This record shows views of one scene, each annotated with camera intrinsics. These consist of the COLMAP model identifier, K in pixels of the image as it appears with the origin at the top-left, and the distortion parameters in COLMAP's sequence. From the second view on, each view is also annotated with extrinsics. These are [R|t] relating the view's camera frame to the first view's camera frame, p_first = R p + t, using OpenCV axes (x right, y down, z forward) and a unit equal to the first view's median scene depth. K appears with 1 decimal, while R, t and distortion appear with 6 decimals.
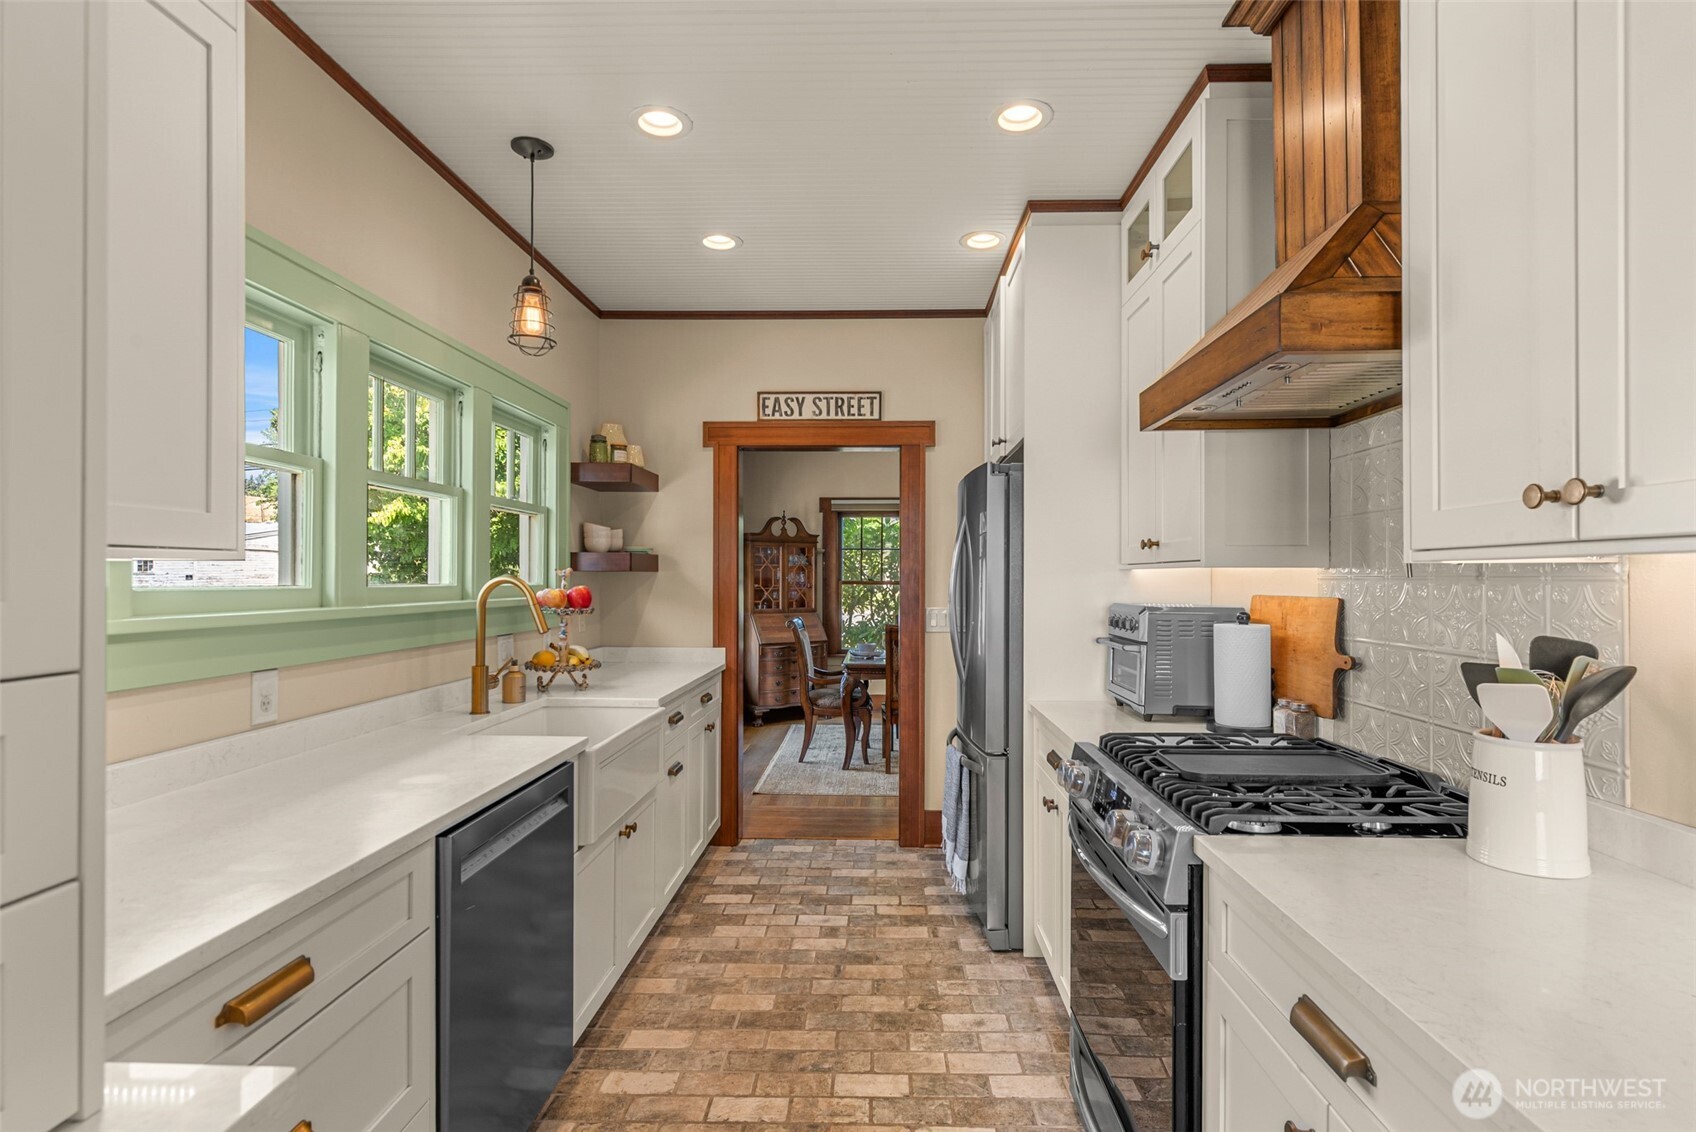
lens RADIAL K [[821.2, 0, 848.0], [0, 821.2, 566.0], [0, 0, 1]] dist [-0.000300, -0.000018]
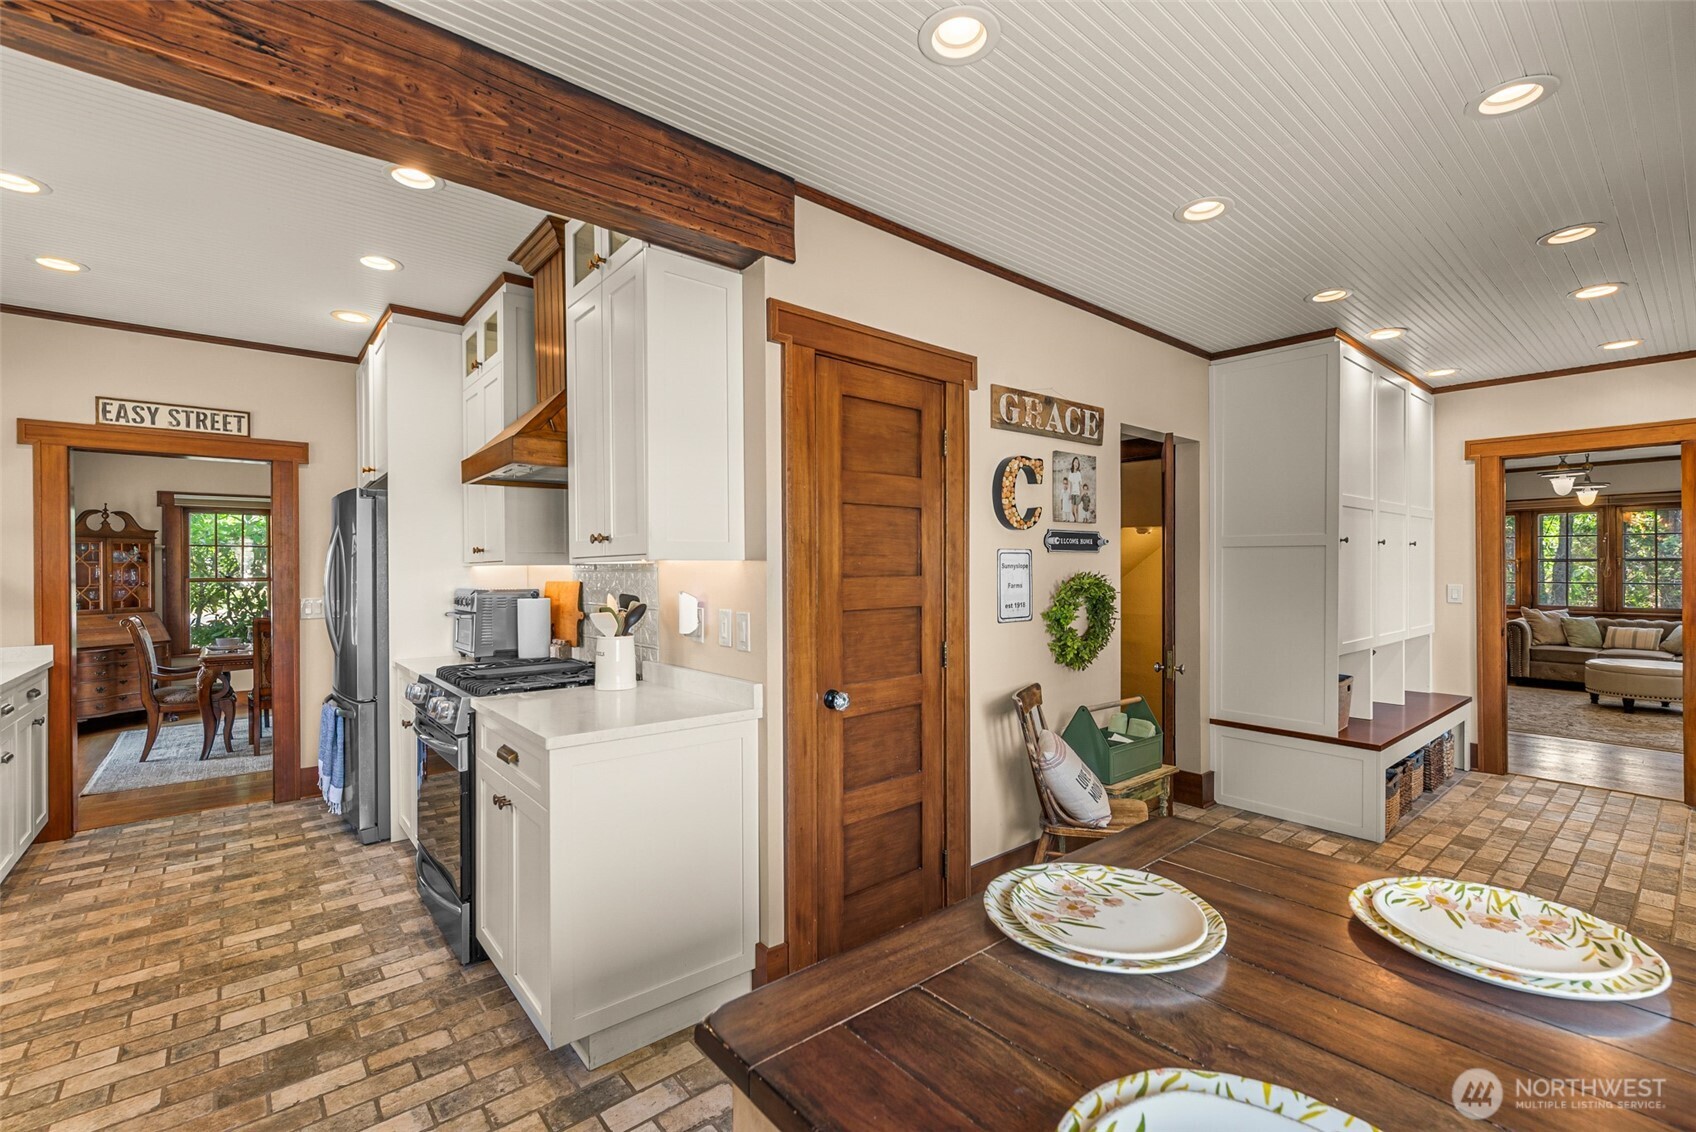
lens RADIAL K [[734.5, 0, 853.1], [0, 734.5, 573.1], [0, 0, 1]] dist [0.002363, -0.000178]
pose [[0.736066, -0.009558, 0.676842, -0.040002], [-0.000597, 0.999891, 0.014769, -0.002870], [-0.676909, -0.011275, 0.735980, -0.358287]]
